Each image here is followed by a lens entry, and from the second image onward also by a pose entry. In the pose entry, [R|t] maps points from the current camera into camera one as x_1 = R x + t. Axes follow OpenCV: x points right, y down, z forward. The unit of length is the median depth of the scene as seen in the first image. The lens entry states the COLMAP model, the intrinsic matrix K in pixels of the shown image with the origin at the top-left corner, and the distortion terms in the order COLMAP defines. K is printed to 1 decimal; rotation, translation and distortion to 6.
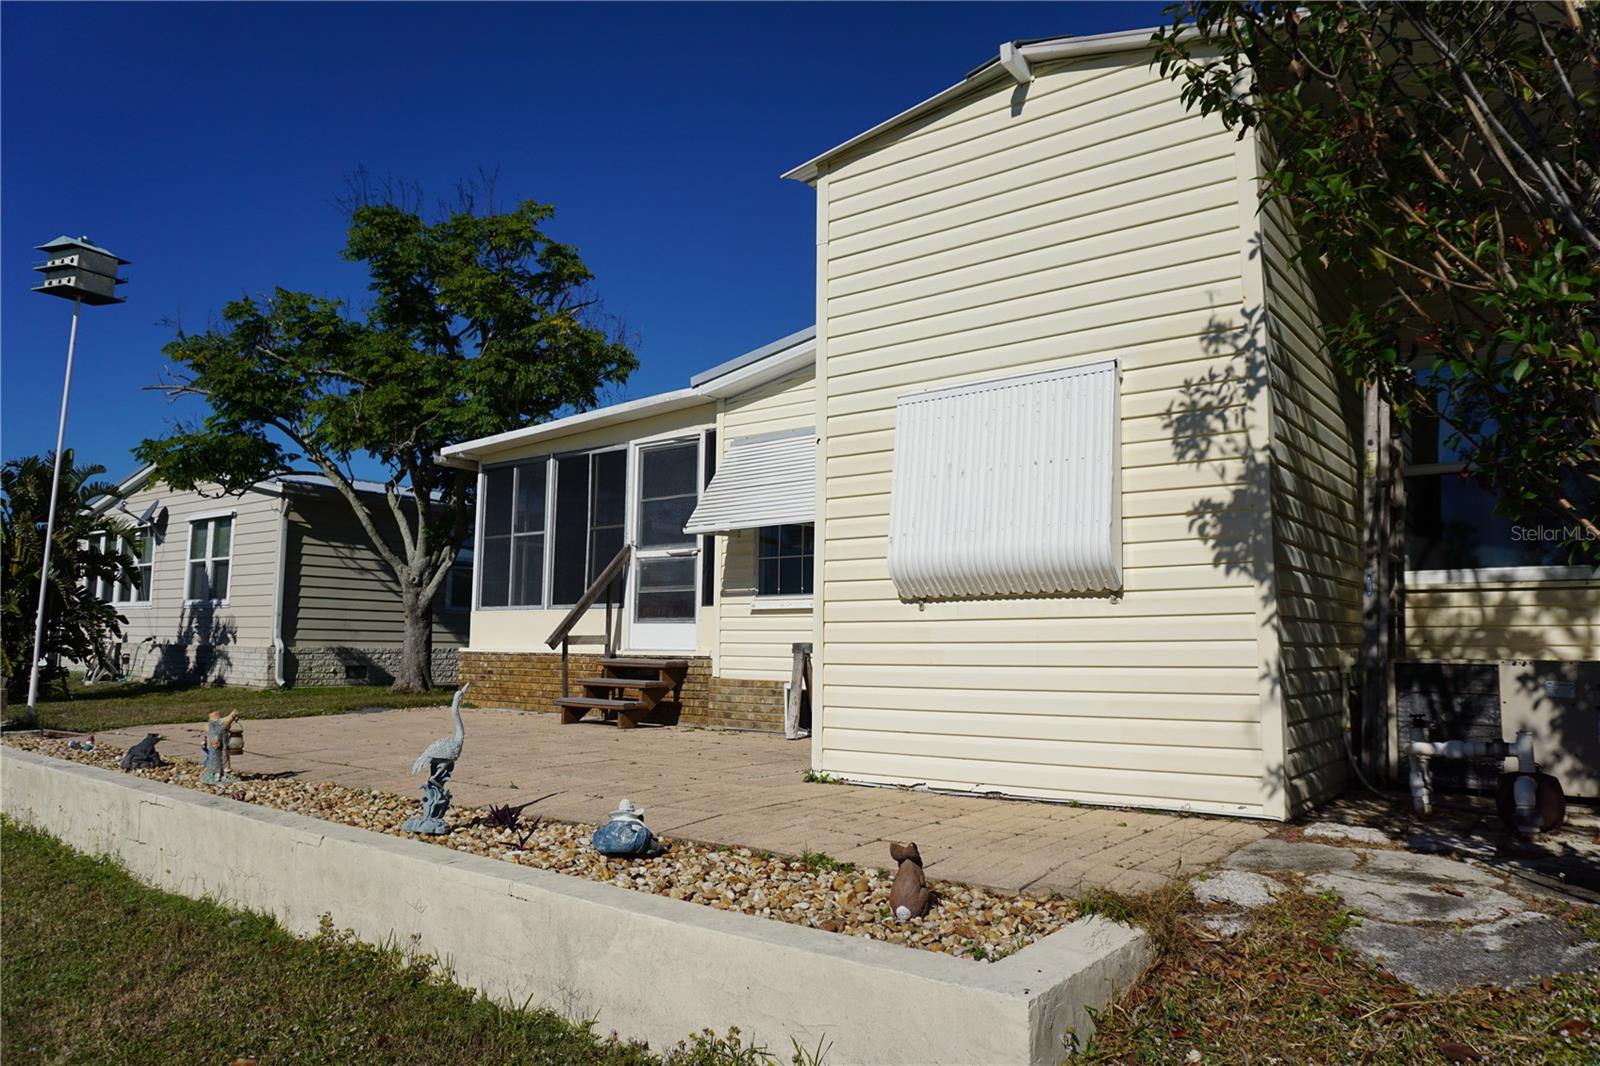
lens RADIAL K [[1065.5, 0, 801.1], [0, 1065.5, 532.2], [0, 0, 1]] dist [-0.050192, 0.031304]
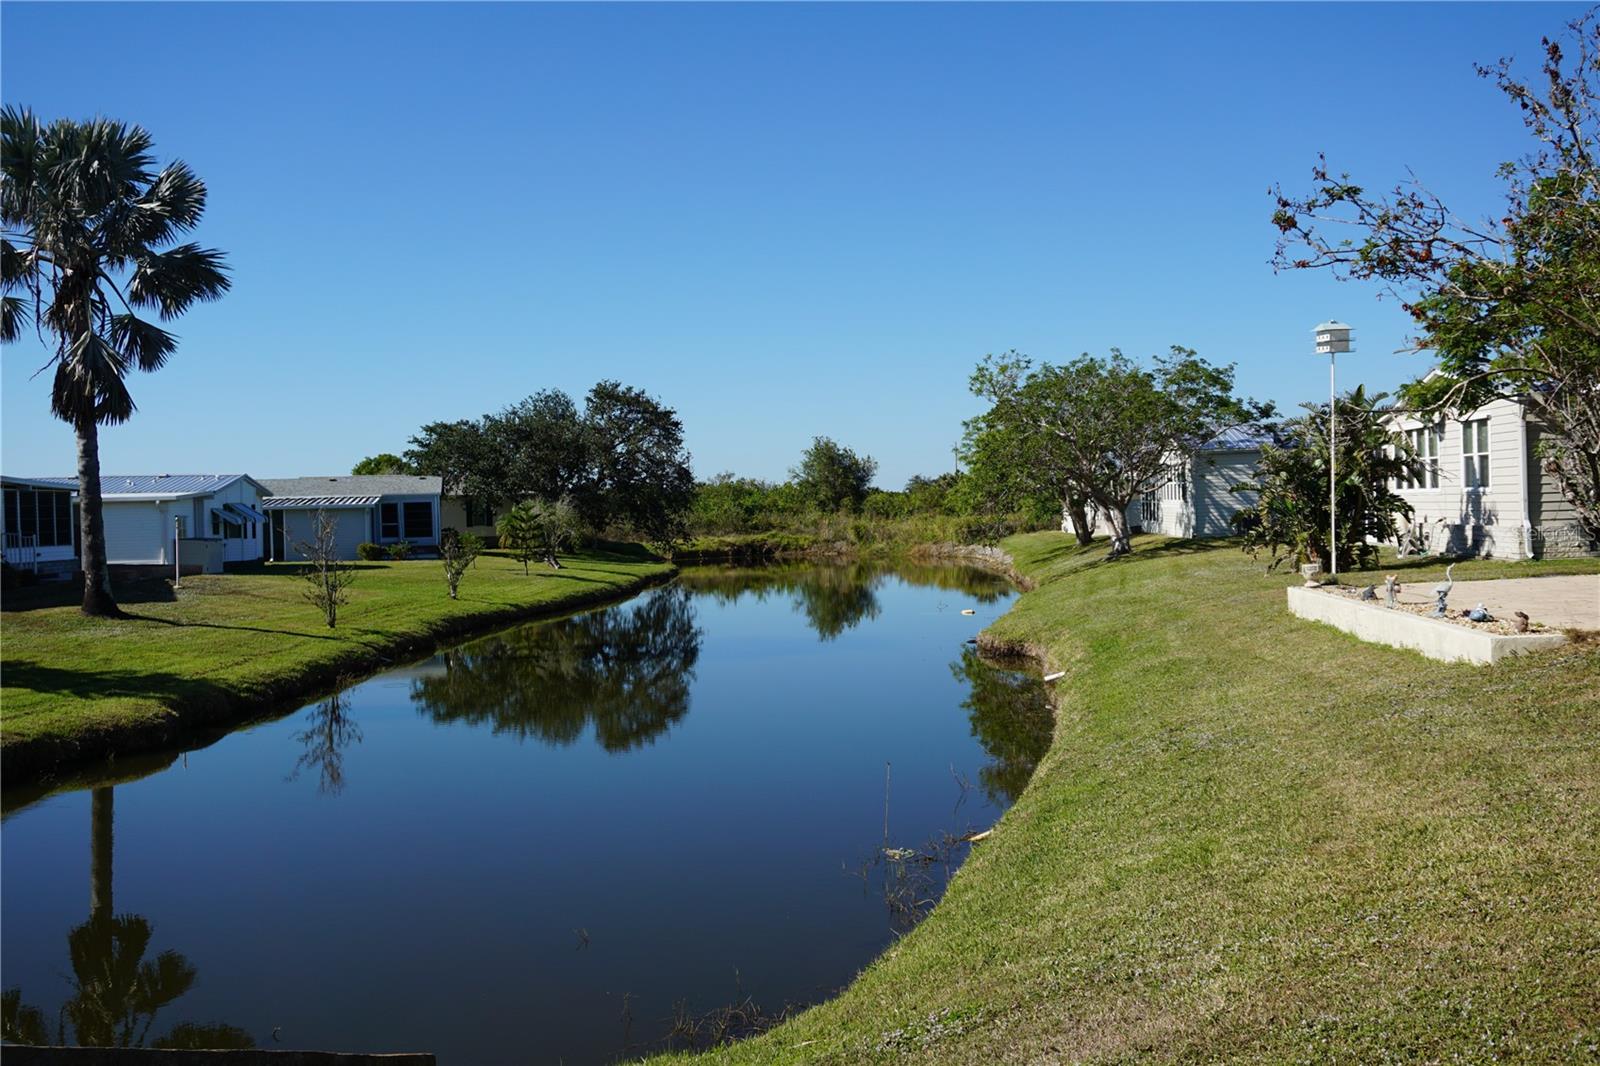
lens RADIAL K [[1573.6, 0, 799.8], [0, 1573.6, 536.3], [0, 0, 1]] dist [0.009358, 0.000000]
pose [[0.538788, -0.016554, -0.842278, 0.571779], [0.131536, 0.989198, 0.064699, -0.106091], [0.832109, -0.145649, 0.535146, -0.660610]]
